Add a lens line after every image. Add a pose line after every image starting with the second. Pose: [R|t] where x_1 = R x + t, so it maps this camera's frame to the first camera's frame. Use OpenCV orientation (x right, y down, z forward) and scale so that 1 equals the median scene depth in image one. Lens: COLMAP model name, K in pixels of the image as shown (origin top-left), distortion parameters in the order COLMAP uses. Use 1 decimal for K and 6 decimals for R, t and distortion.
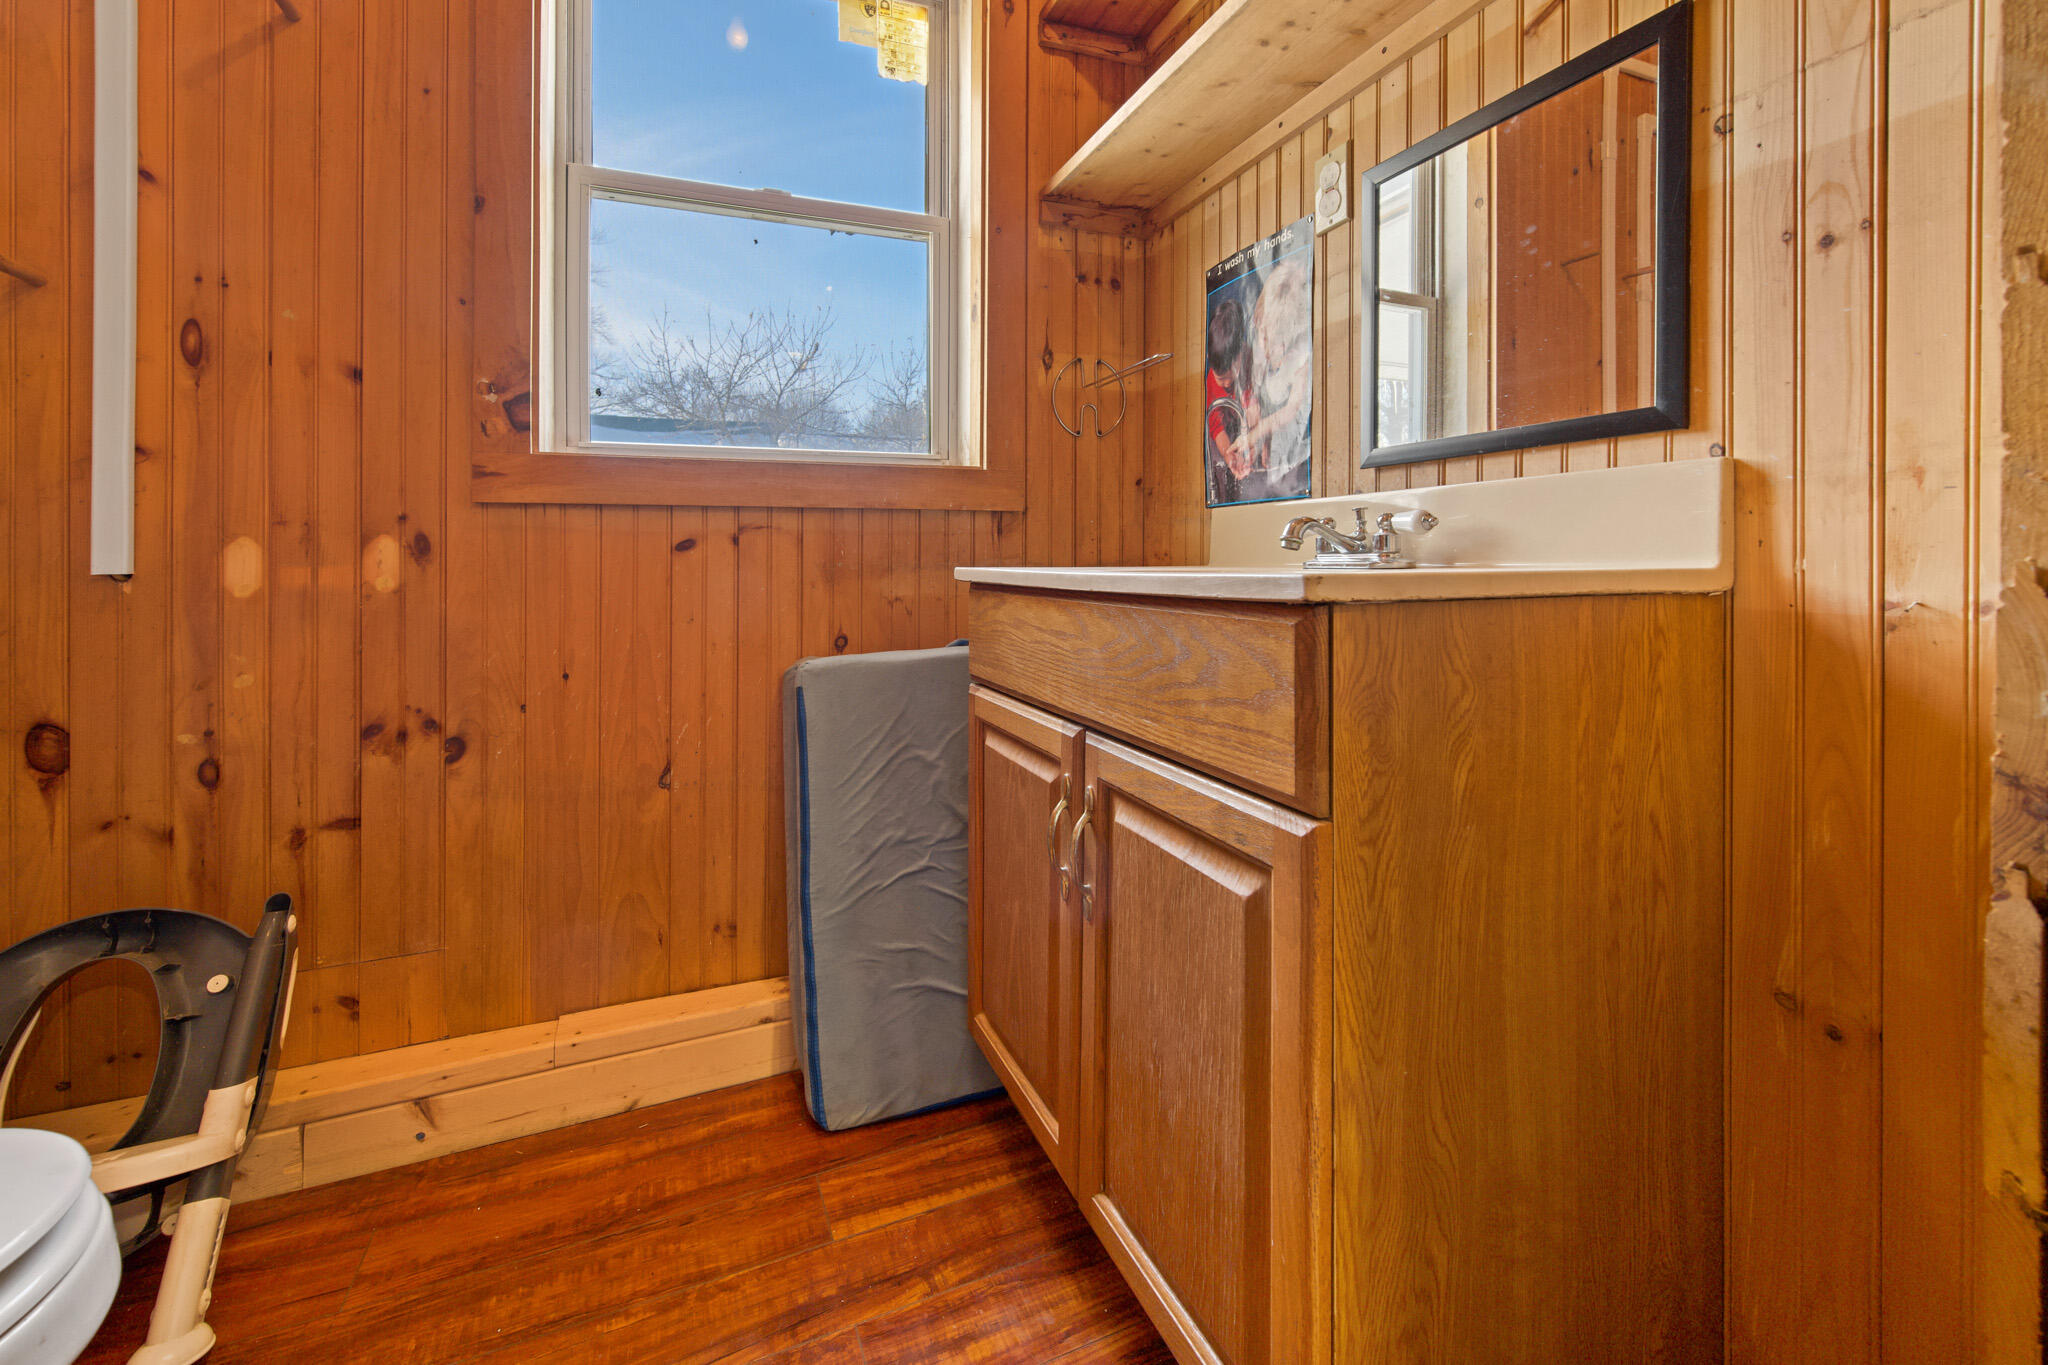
lens RADIAL K [[869.4, 0, 1030.9], [0, 869.4, 573.8], [0, 0, 1]] dist [0.001150, -0.000025]
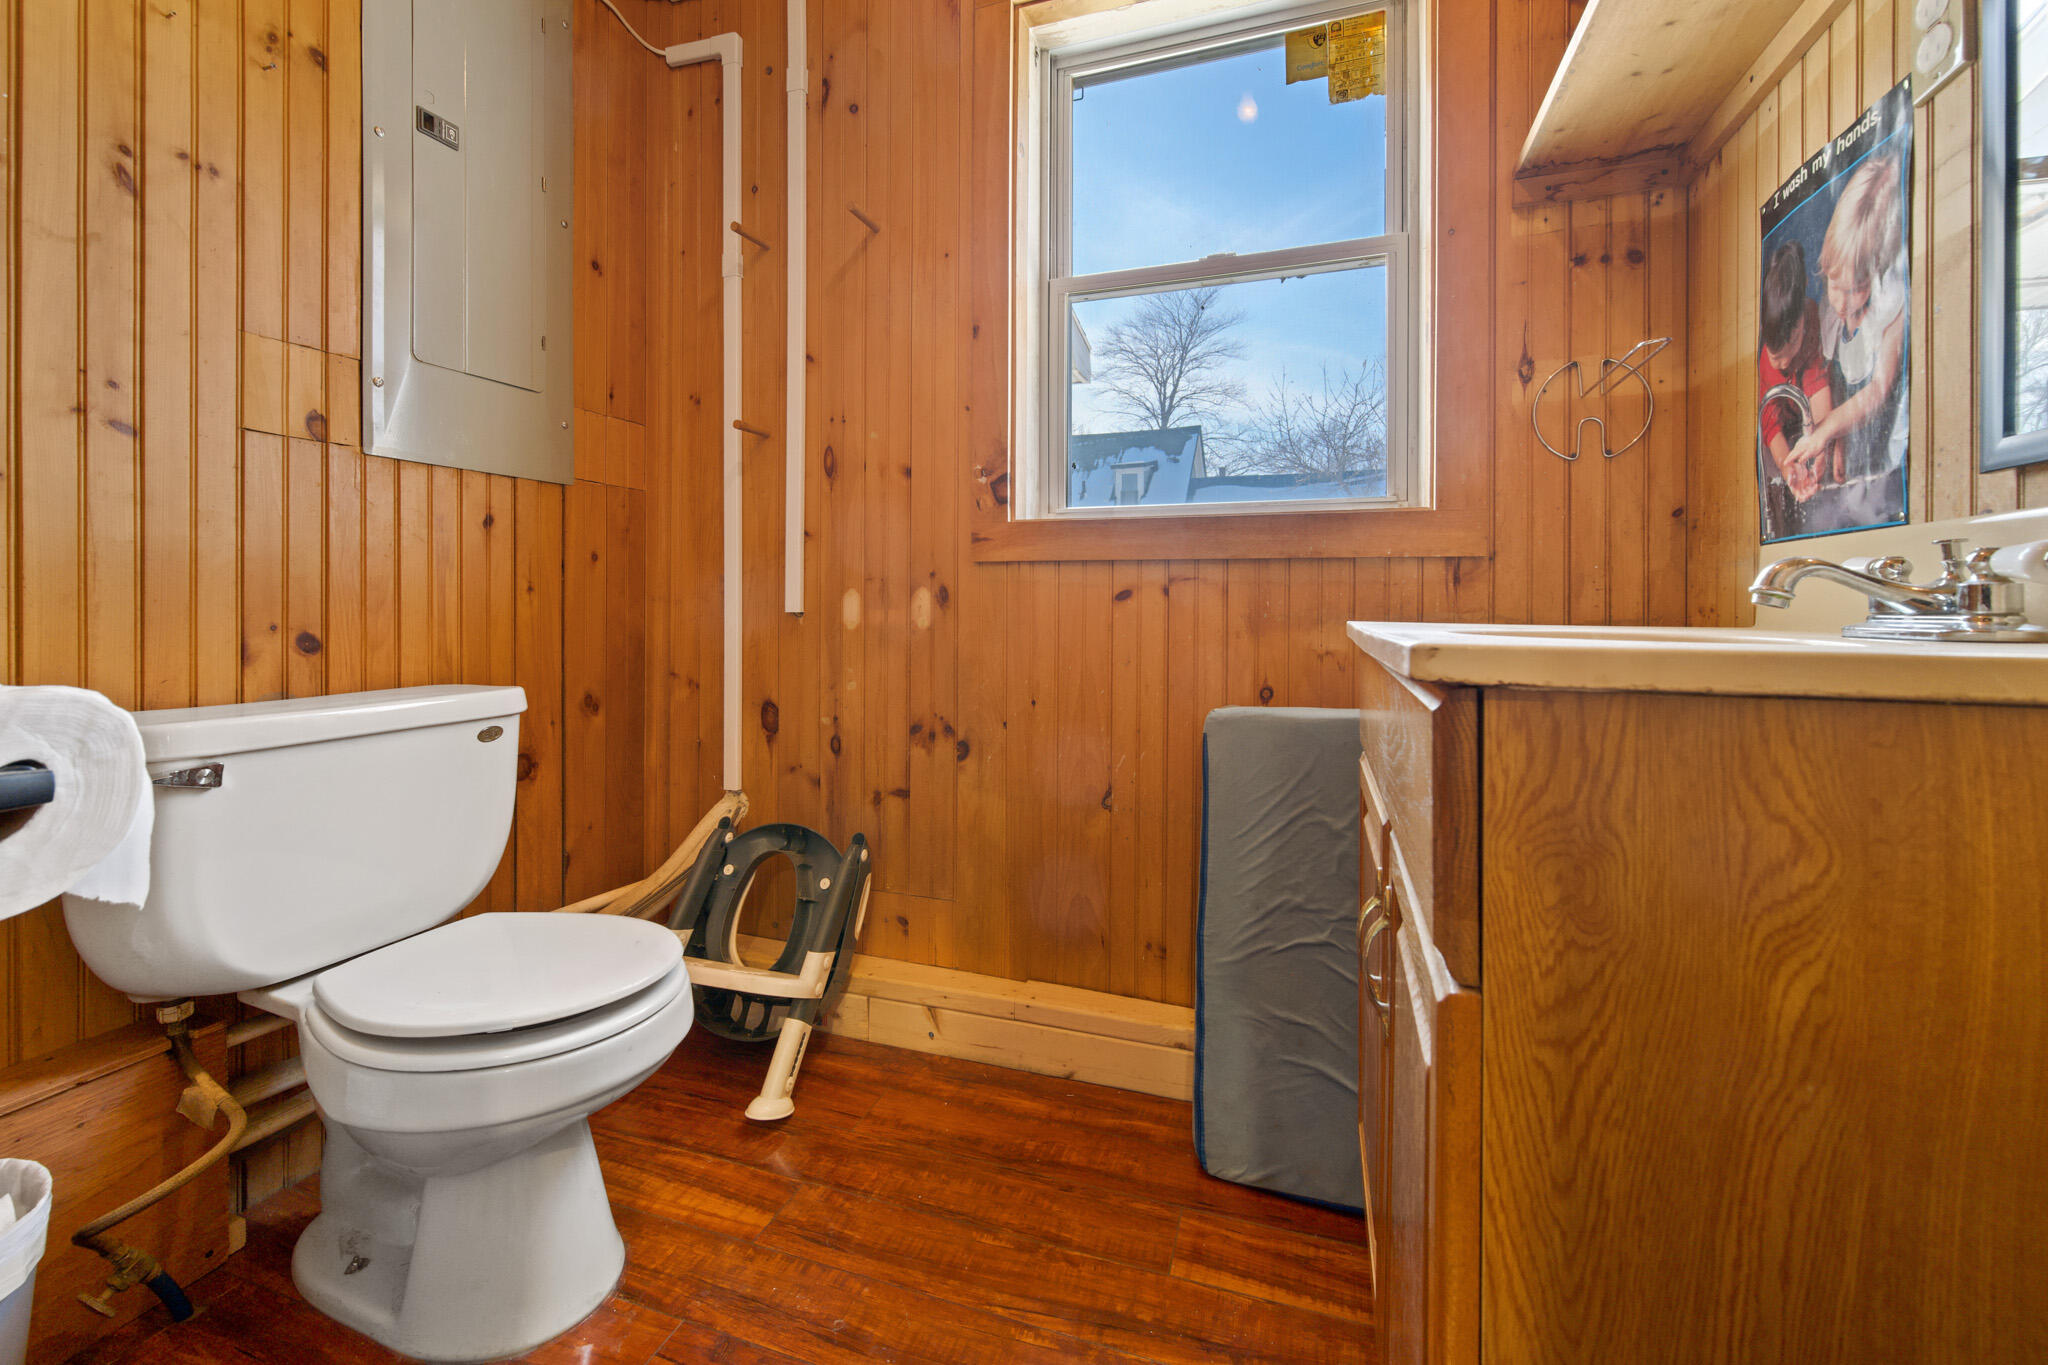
lens RADIAL K [[843.7, 0, 1018.6], [0, 843.7, 615.5], [0, 0, 1]] dist [0.000755, -0.000198]
pose [[0.740759, 0.020428, -0.671460, 0.248288], [-0.024659, 0.999691, 0.003210, -0.007589], [0.671318, 0.014180, 0.741034, 0.111524]]
